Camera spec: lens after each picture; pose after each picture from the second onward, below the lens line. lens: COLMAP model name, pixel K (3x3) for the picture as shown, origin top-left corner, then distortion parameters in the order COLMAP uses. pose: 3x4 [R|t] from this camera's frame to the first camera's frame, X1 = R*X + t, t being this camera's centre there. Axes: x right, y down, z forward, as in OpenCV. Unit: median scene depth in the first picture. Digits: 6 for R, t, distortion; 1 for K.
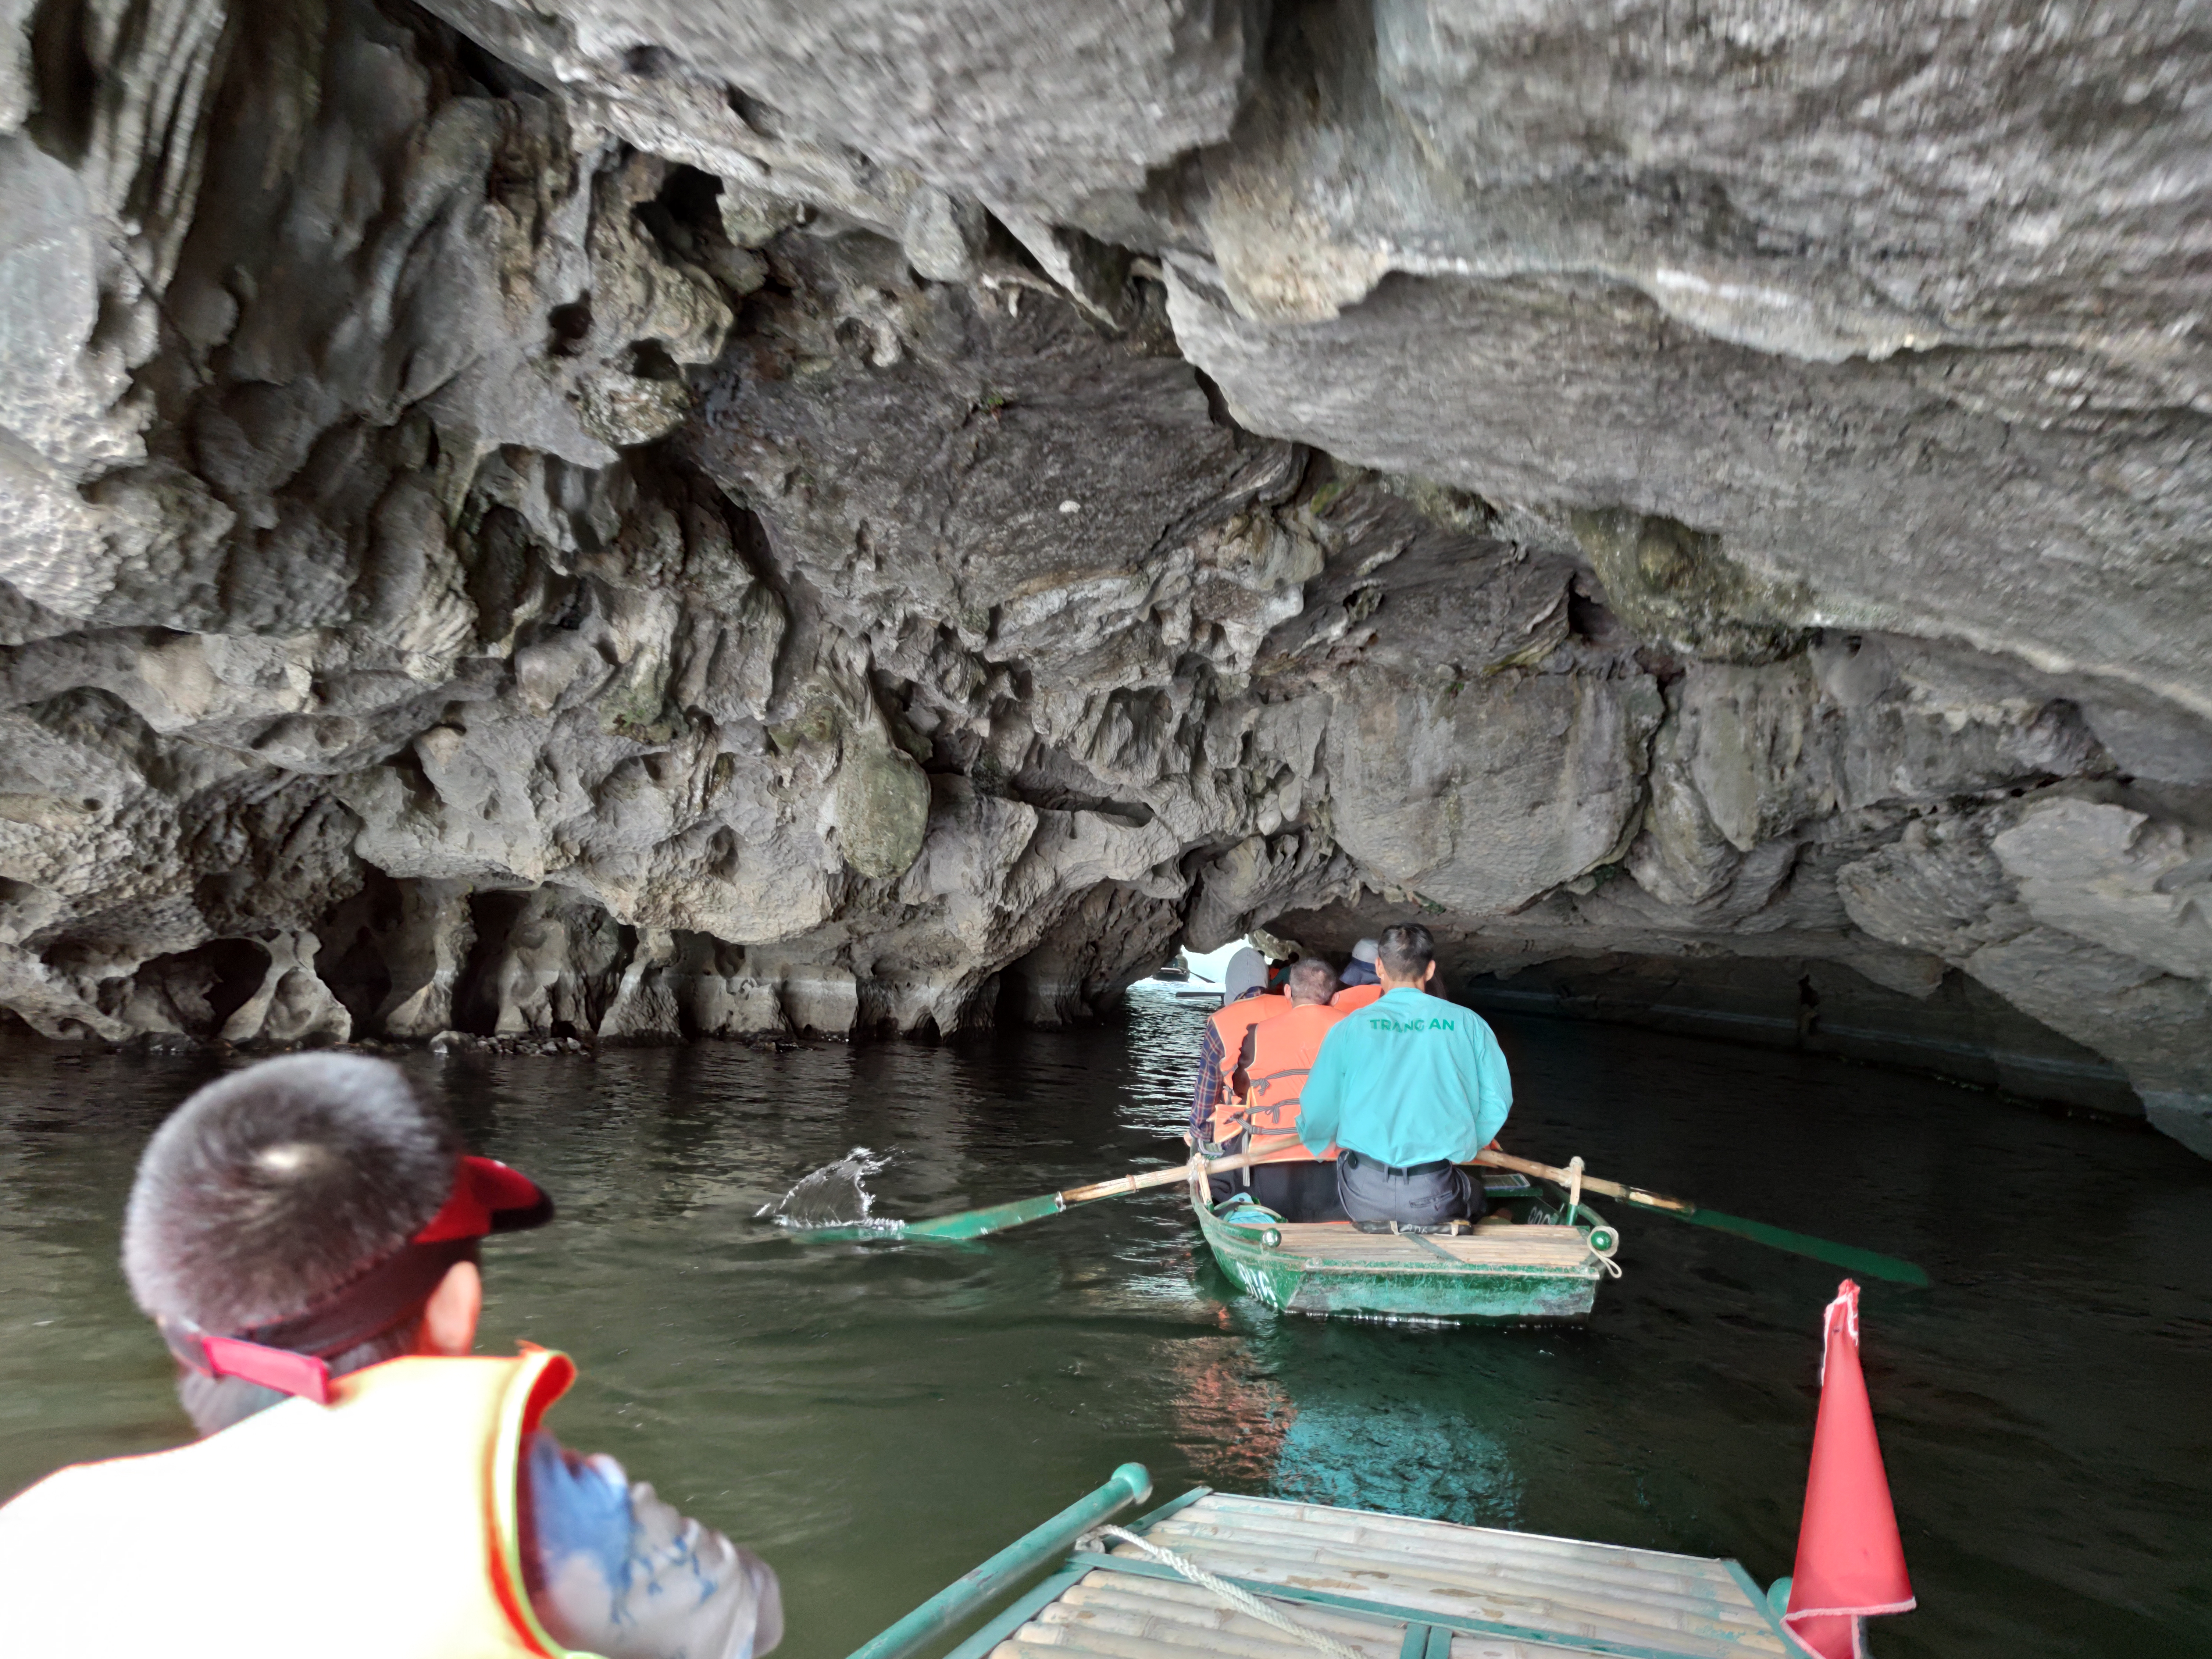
lens RADIAL K [[1525.9, 0, 1077.3], [0, 1525.9, 838.7], [0, 0, 1]] dist [0.101794, -0.171158]
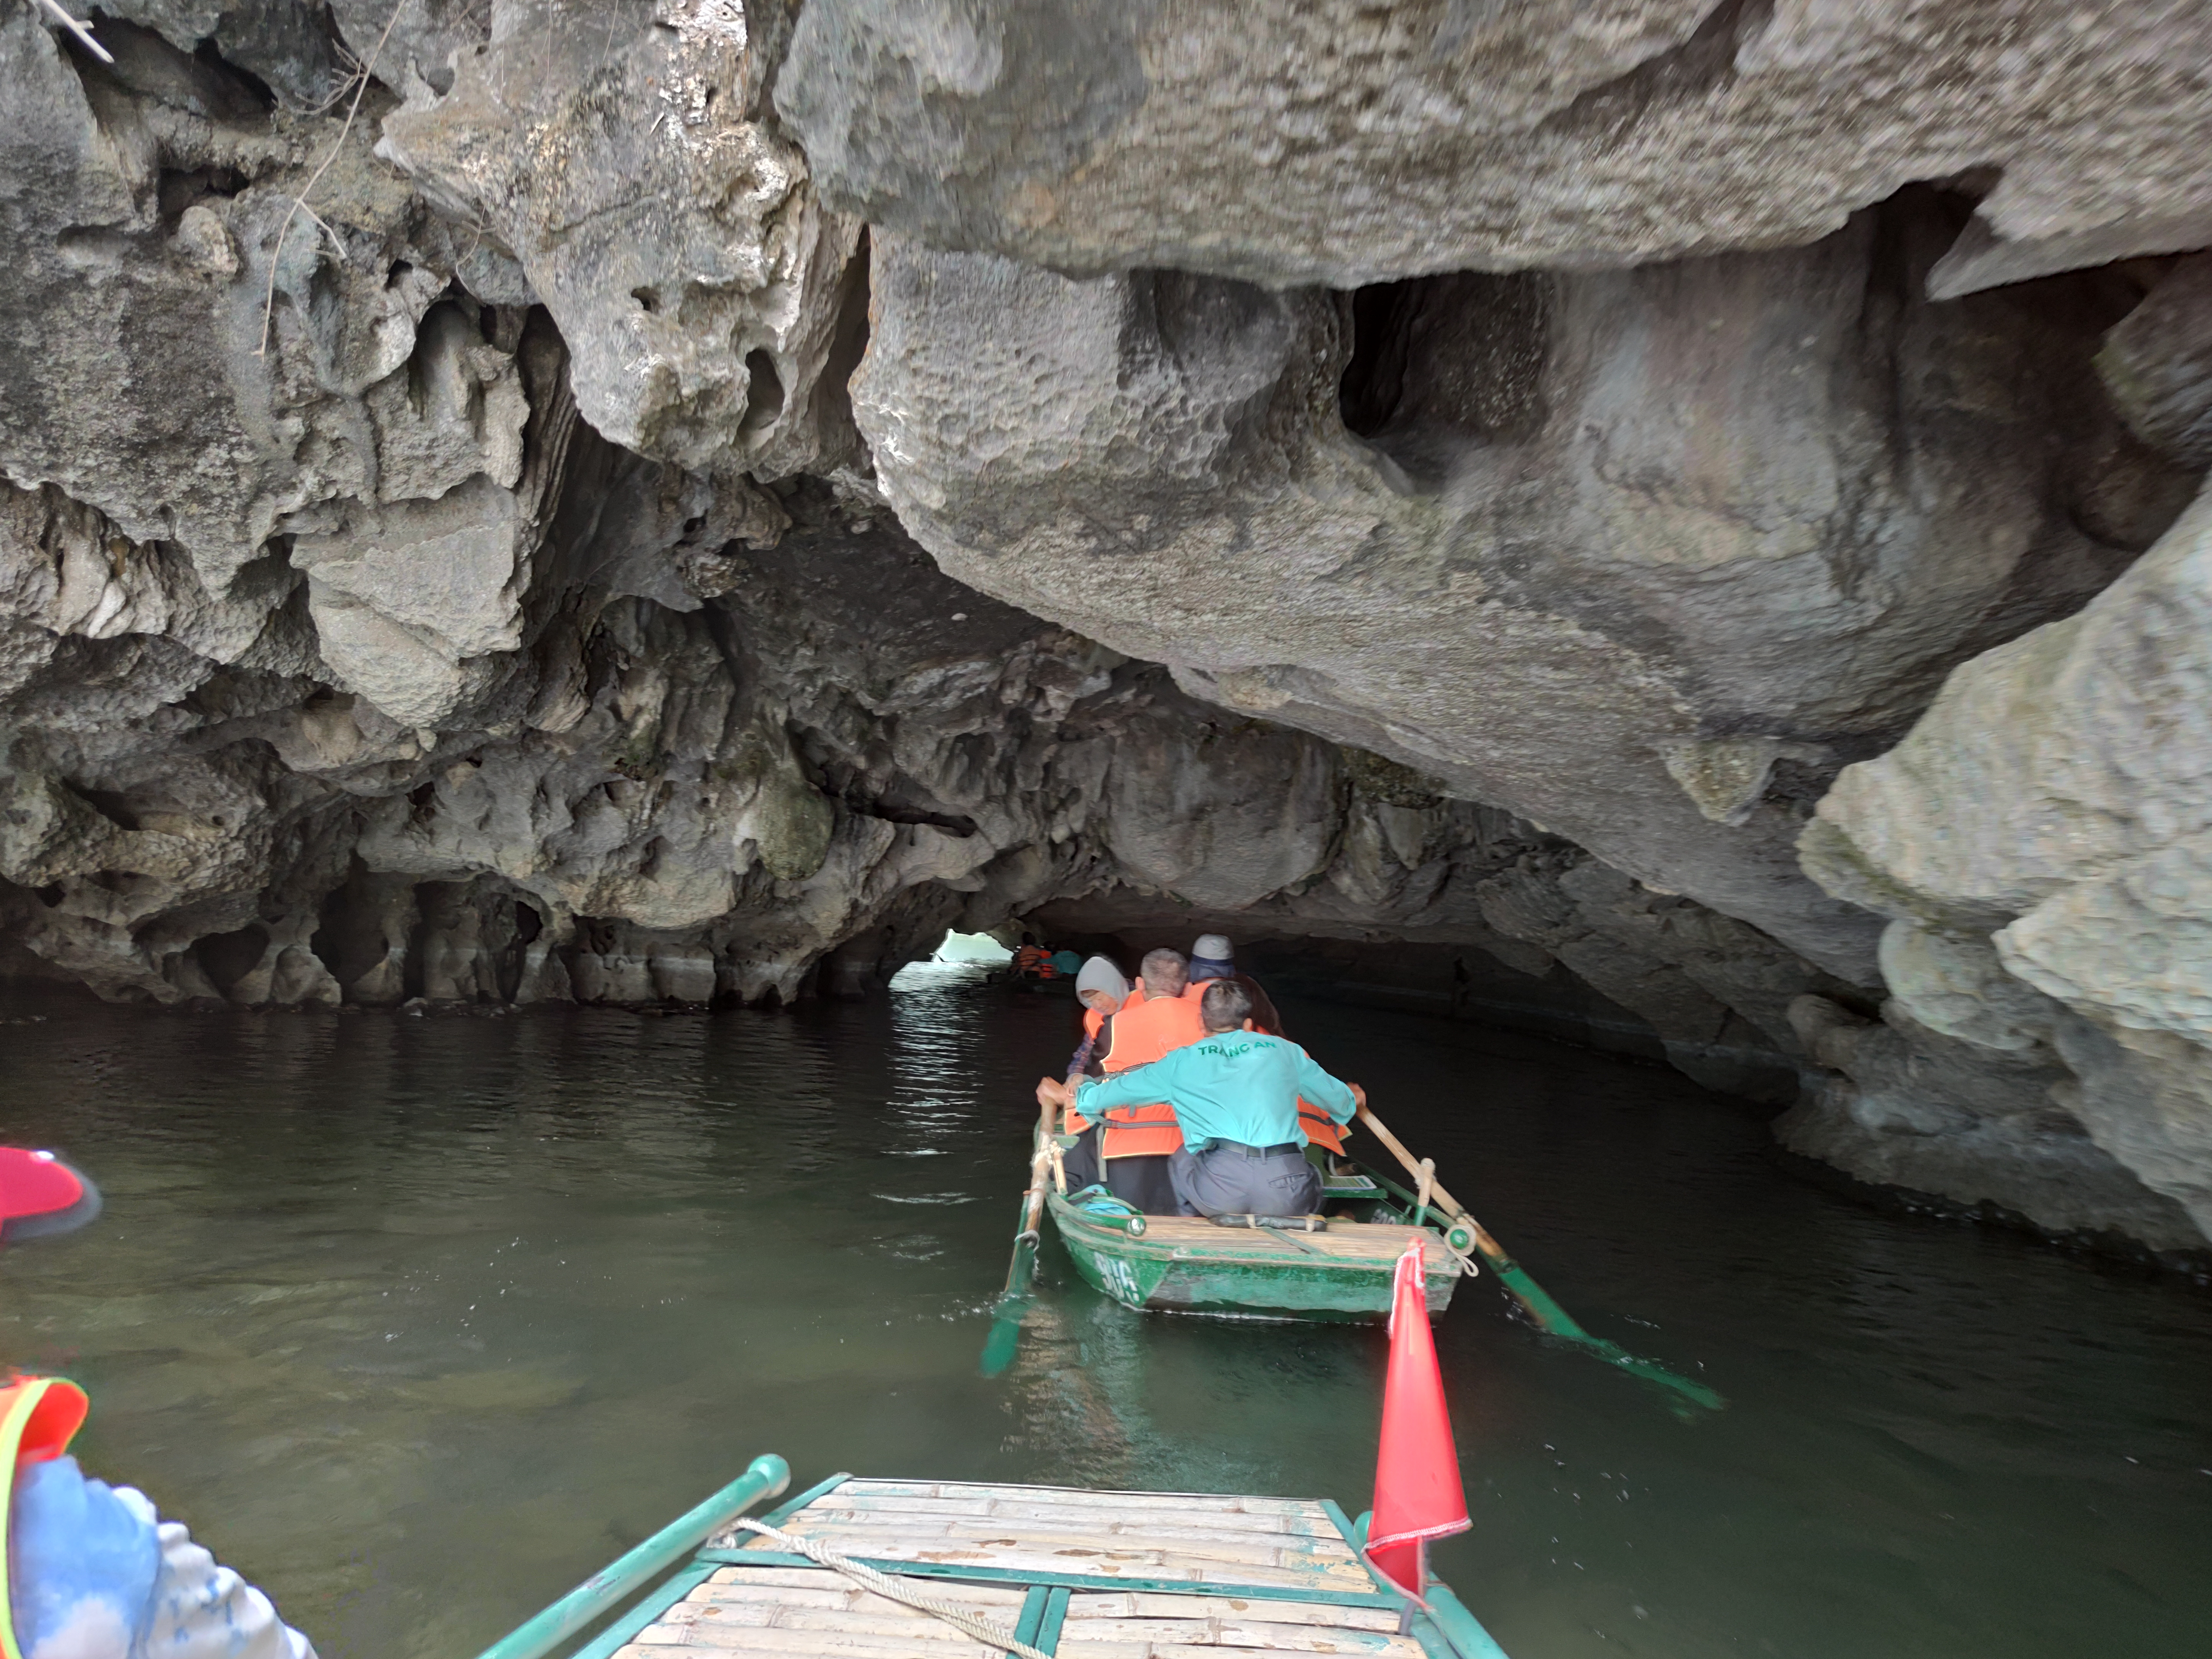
lens RADIAL K [[1525.9, 0, 1077.3], [0, 1525.9, 838.7], [0, 0, 1]] dist [0.101794, -0.171158]
pose [[0.981838, 0.022027, 0.188436, -0.124533], [-0.024948, 0.999602, 0.013145, -0.030324], [-0.188072, -0.017607, 0.981997, -0.297850]]
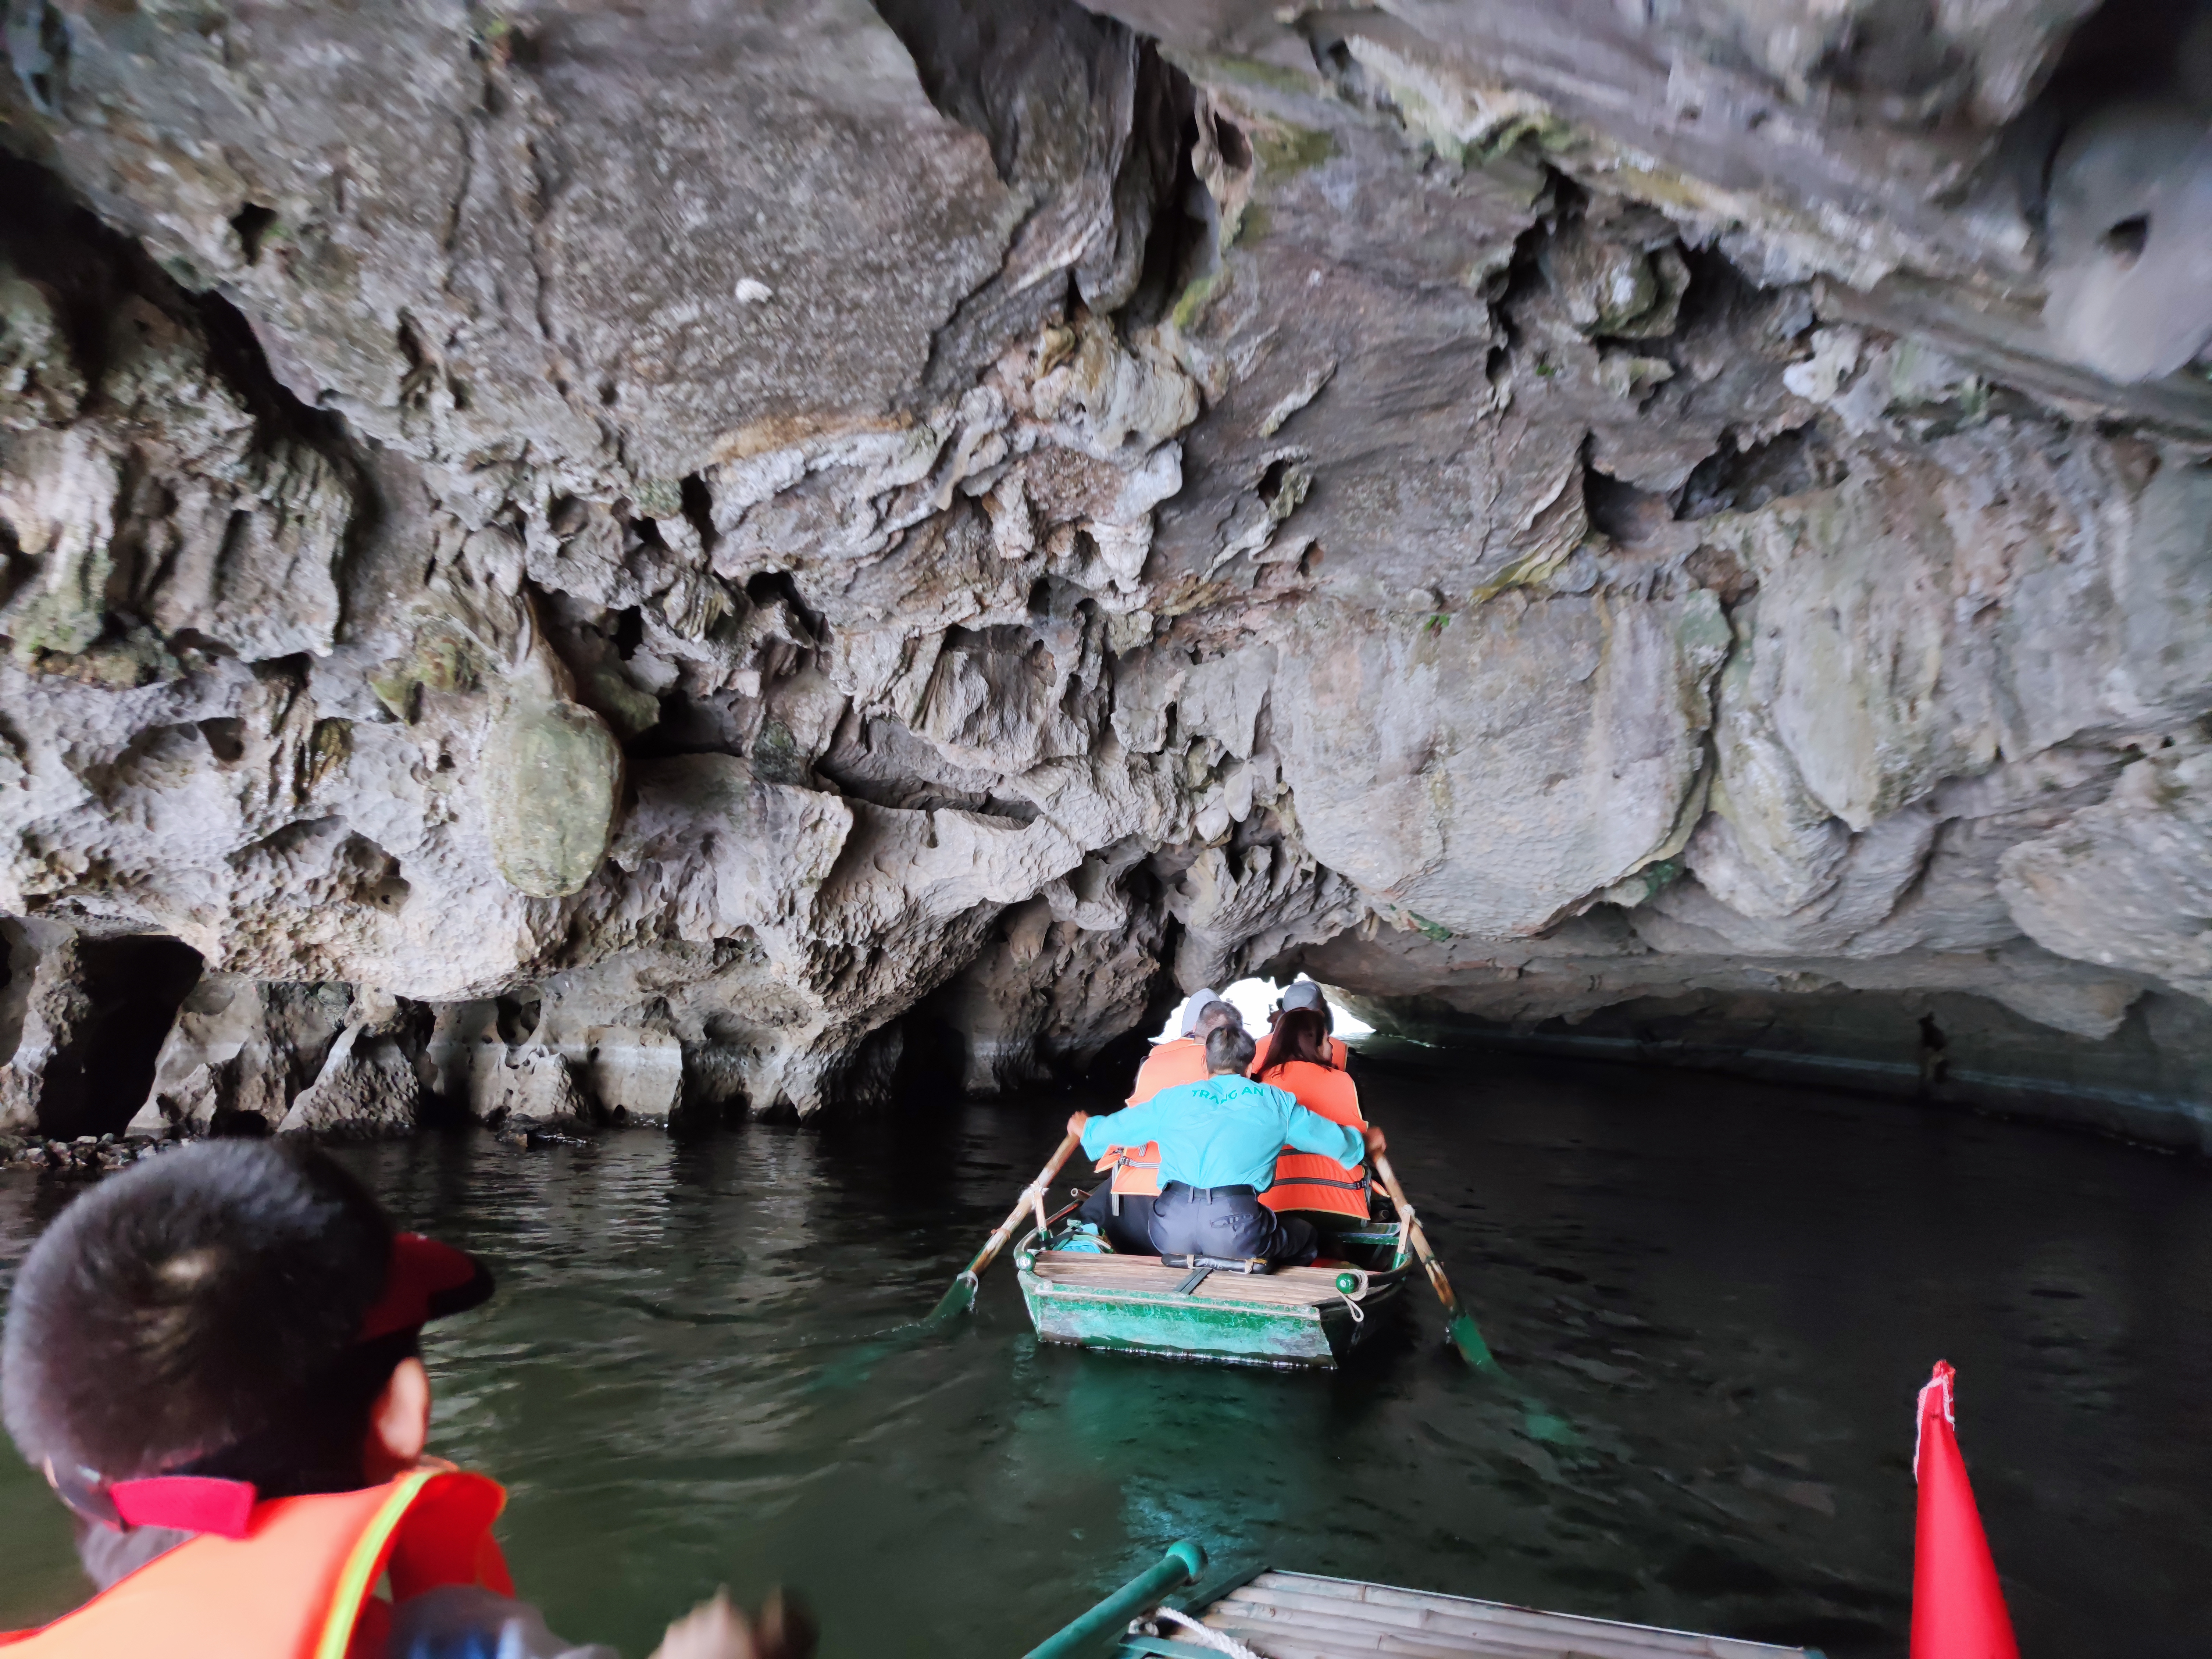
lens RADIAL K [[1537.6, 0, 1077.5], [0, 1537.6, 819.0], [0, 0, 1]] dist [0.075304, -0.093480]
pose [[0.998589, -0.027455, -0.045450, 0.121515], [0.025365, 0.998623, -0.045924, 0.026301], [0.046648, 0.044707, 0.997910, 0.304792]]
